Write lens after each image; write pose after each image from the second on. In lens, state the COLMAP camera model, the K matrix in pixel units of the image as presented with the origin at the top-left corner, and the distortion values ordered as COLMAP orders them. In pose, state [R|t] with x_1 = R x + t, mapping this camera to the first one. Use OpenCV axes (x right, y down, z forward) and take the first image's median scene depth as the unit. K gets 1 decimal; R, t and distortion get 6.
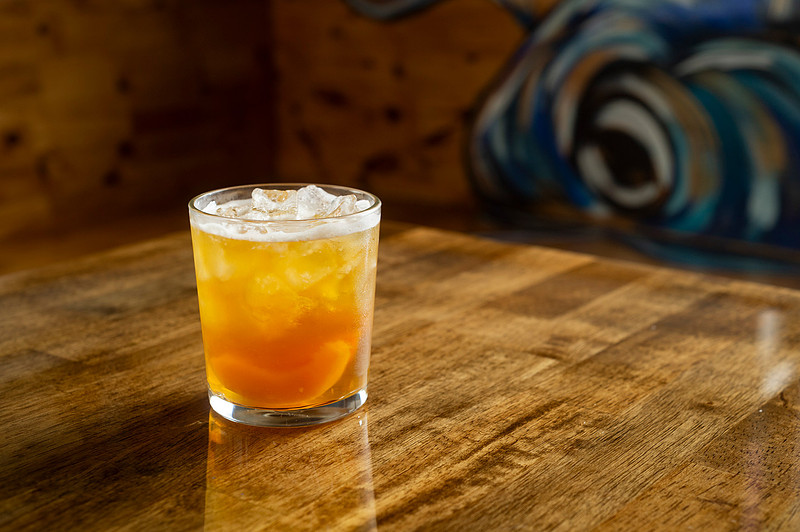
lens RADIAL K [[1156.1, 0, 400.0], [0, 1156.1, 266.0], [0, 0, 1]] dist [0.090107, 0.019949]
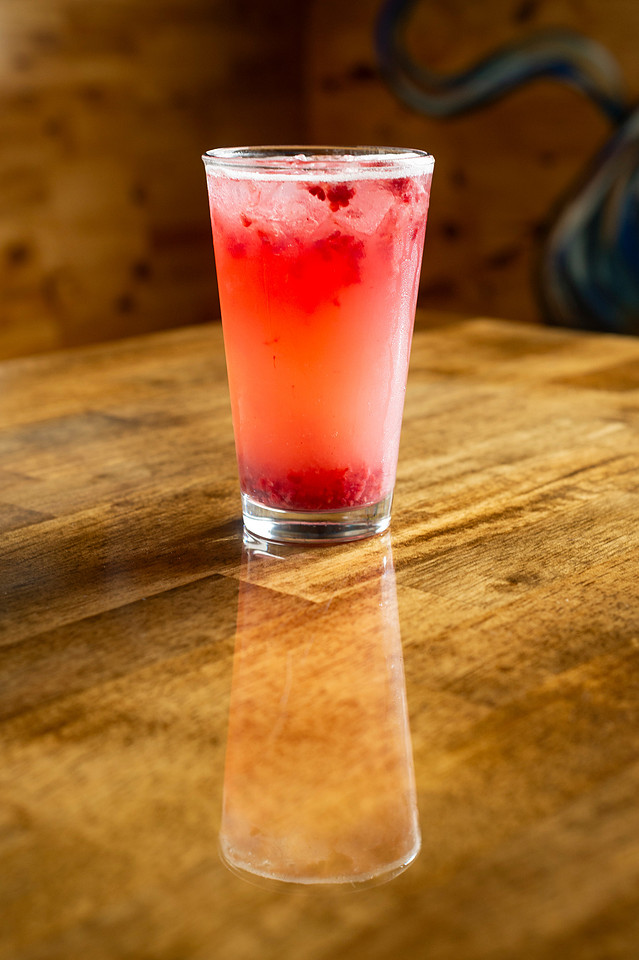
lens RADIAL K [[1387.4, 0, 319.5], [0, 1387.4, 480.0], [0, 0, 1]] dist [0.090107, 0.019949]
pose [[0.995278, 0.016240, -0.095697, -0.005576], [-0.012550, 0.999159, 0.039039, 0.094723], [0.096251, -0.037654, 0.994645, -0.182753]]
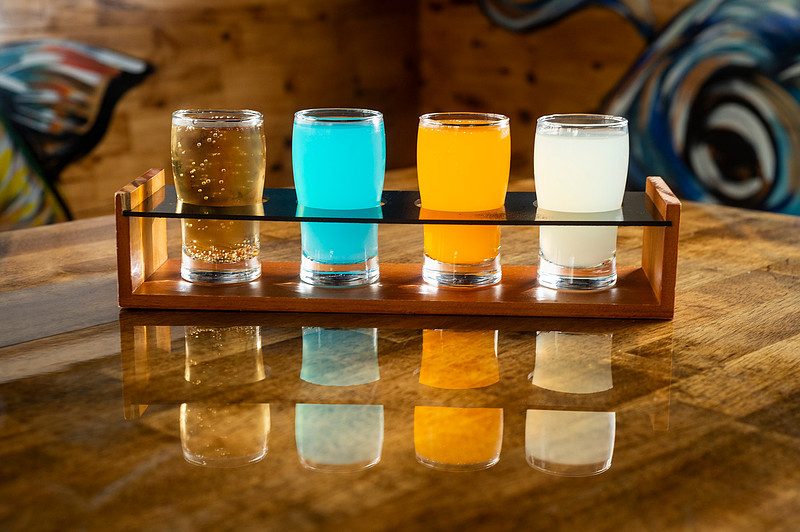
lens RADIAL K [[1086.9, 0, 431.0], [0, 1086.9, 265.7], [0, 0, 1]] dist [0.090461, 0.009216]
pose [[0.995325, 0.028684, -0.092226, 0.038460], [-0.028930, 0.999581, -0.001336, 0.125818], [0.092149, 0.003998, 0.995737, -0.387201]]
